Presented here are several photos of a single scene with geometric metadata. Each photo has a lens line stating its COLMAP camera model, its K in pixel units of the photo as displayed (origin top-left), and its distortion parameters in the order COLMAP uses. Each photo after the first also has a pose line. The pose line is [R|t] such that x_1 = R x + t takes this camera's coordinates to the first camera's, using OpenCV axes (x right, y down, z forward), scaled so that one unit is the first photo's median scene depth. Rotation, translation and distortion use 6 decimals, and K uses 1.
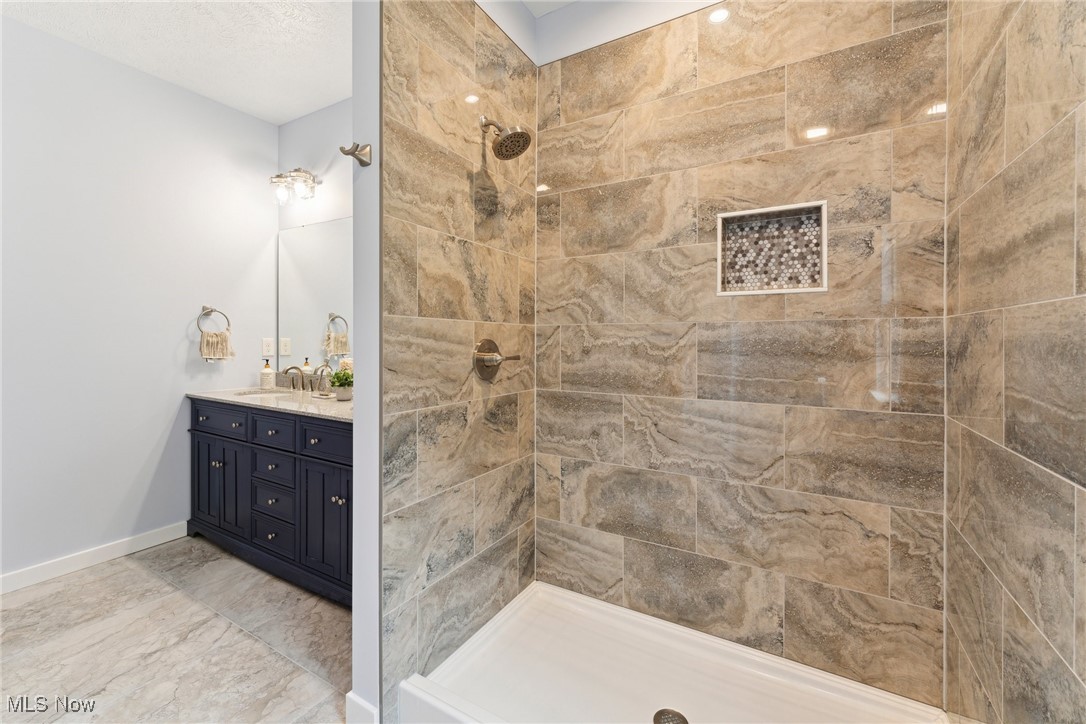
lens RADIAL K [[441.1, 0, 545.0], [0, 441.1, 336.4], [0, 0, 1]] dist [0.000757, 0.000172]
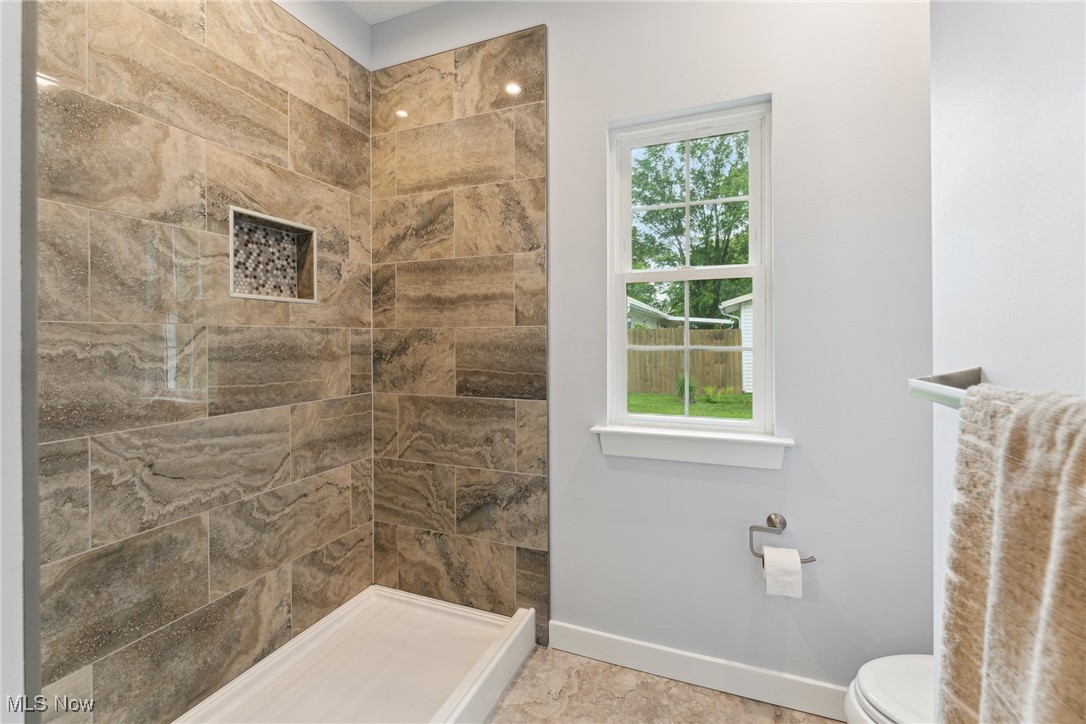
lens RADIAL K [[472.5, 0, 545.4], [0, 472.5, 325.7], [0, 0, 1]] dist [0.001385, 0.000172]
pose [[-0.154498, 0.024788, 0.987682, -0.660281], [-0.004209, 0.999660, -0.025747, -0.011138], [-0.987984, -0.008136, -0.154341, 0.525030]]
